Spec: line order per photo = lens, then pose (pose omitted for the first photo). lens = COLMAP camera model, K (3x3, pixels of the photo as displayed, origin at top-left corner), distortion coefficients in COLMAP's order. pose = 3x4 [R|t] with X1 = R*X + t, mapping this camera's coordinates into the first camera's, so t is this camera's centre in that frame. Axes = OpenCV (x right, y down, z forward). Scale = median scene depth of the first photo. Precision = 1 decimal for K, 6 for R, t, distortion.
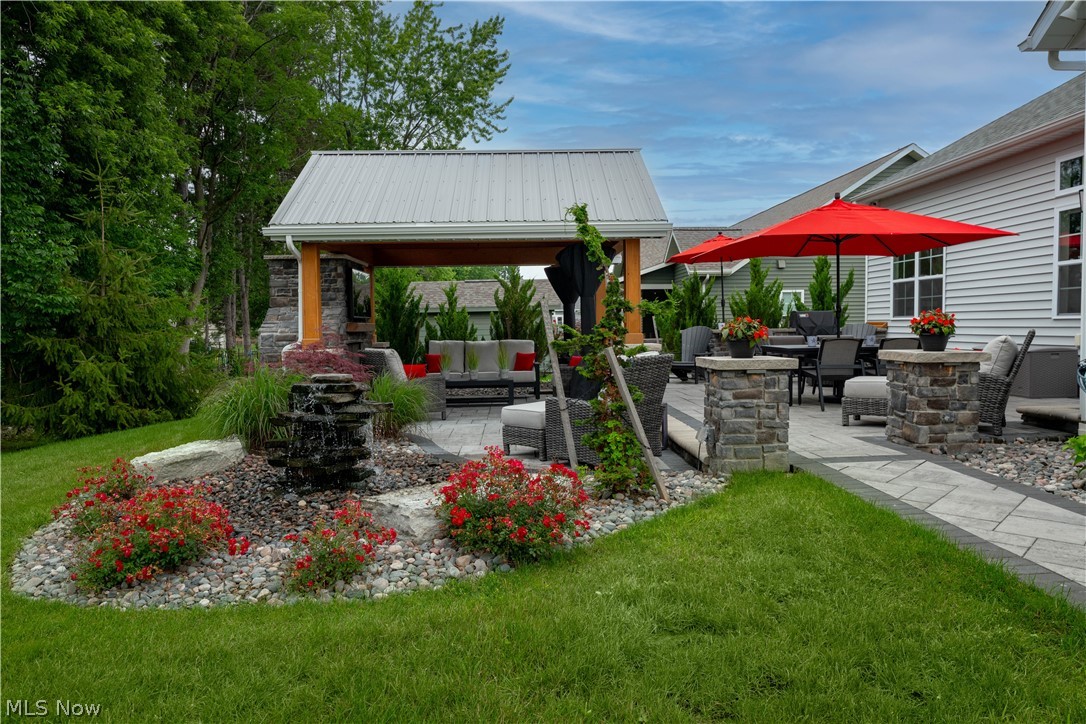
lens RADIAL K [[719.4, 0, 546.8], [0, 719.4, 363.4], [0, 0, 1]] dist [-0.012467, -0.004974]
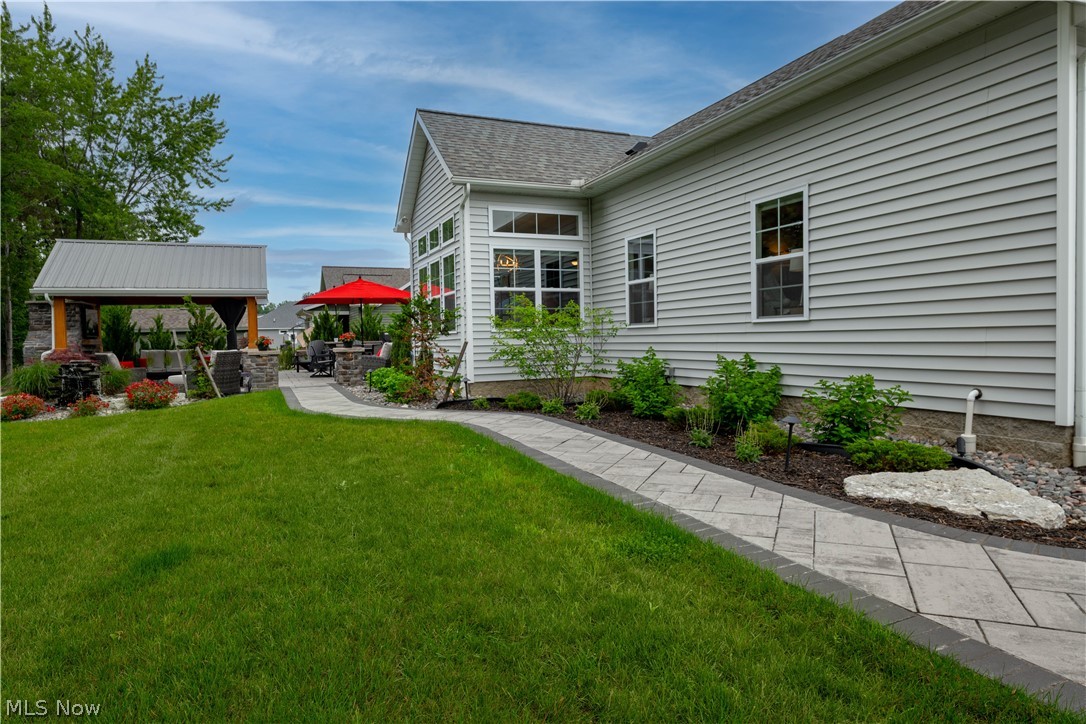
lens RADIAL K [[636.7, 0, 541.5], [0, 636.7, 360.7], [0, 0, 1]] dist [0.001196, -0.002041]
pose [[0.932933, -0.019803, 0.359504, 0.169592], [0.027194, 0.999510, -0.015513, 0.040677], [-0.359021, 0.024249, 0.933015, -0.695278]]
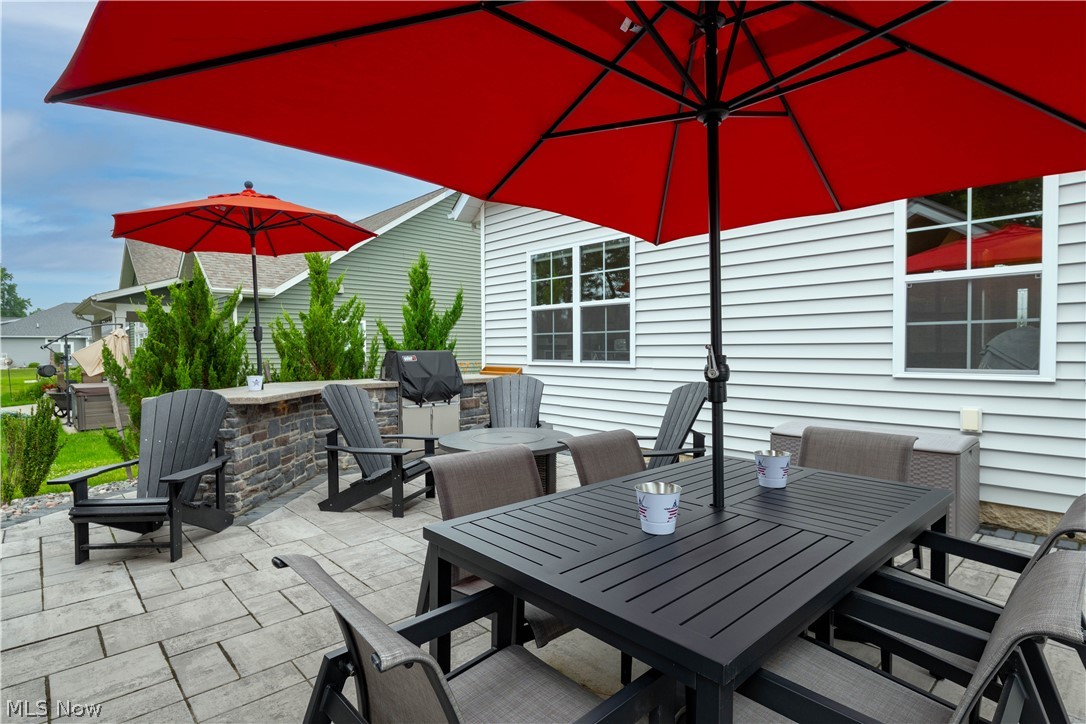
lens RADIAL K [[555.2, 0, 548.4], [0, 555.2, 358.9], [0, 0, 1]] dist [0.000446, -0.002043]
pose [[0.759872, -0.006142, 0.650043, 0.170572], [0.031302, 0.999141, -0.027150, -0.057731], [-0.649318, 0.040978, 0.759412, 0.666154]]
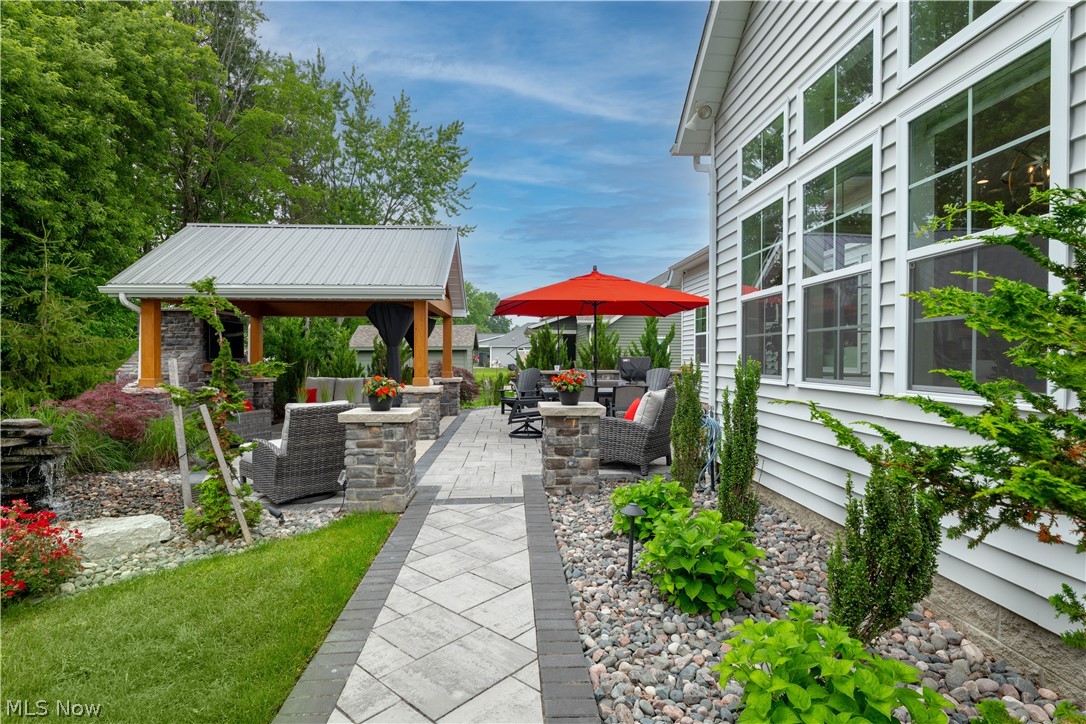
lens RADIAL K [[555.2, 0, 547.7], [0, 555.2, 360.5], [0, 0, 1]] dist [0.000446, -0.002043]
pose [[0.999592, 0.015280, 0.024122, 0.227420], [-0.014155, 0.998835, -0.046135, -0.022373], [-0.024799, 0.045774, 0.998644, 0.041412]]
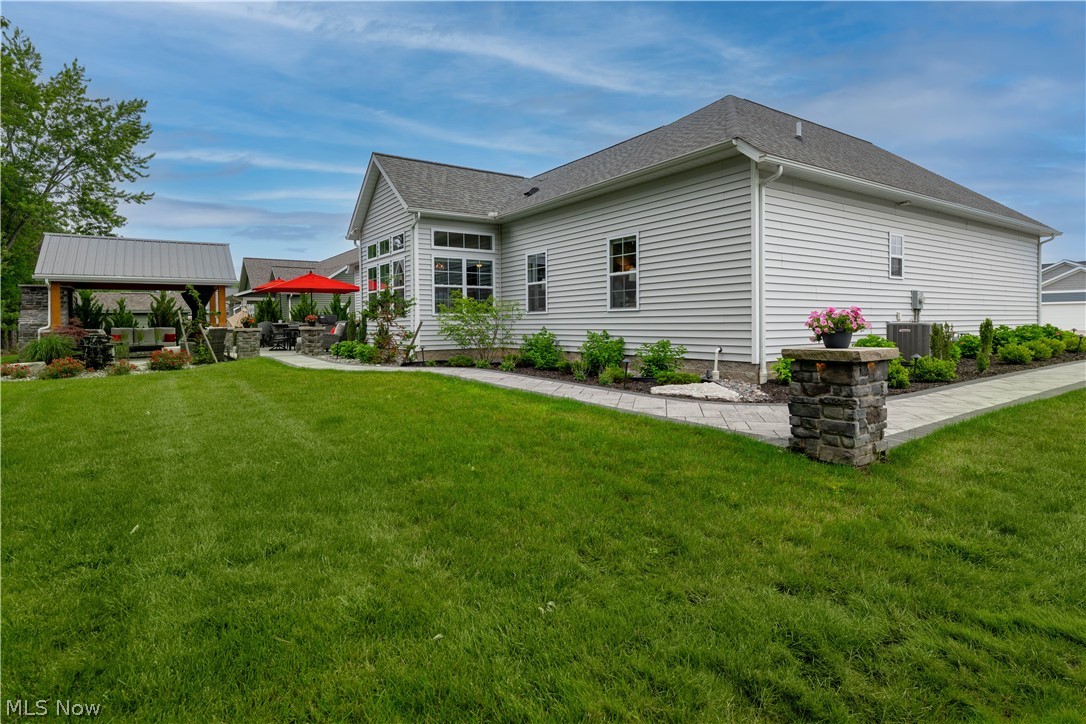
lens RADIAL K [[555.2, 0, 534.5], [0, 555.2, 335.3], [0, 0, 1]] dist [0.000446, -0.002043]
pose [[0.848015, -0.006598, 0.529931, 0.012122], [0.025108, 0.999300, -0.027736, 0.059713], [-0.529377, 0.036826, 0.847587, -0.883897]]
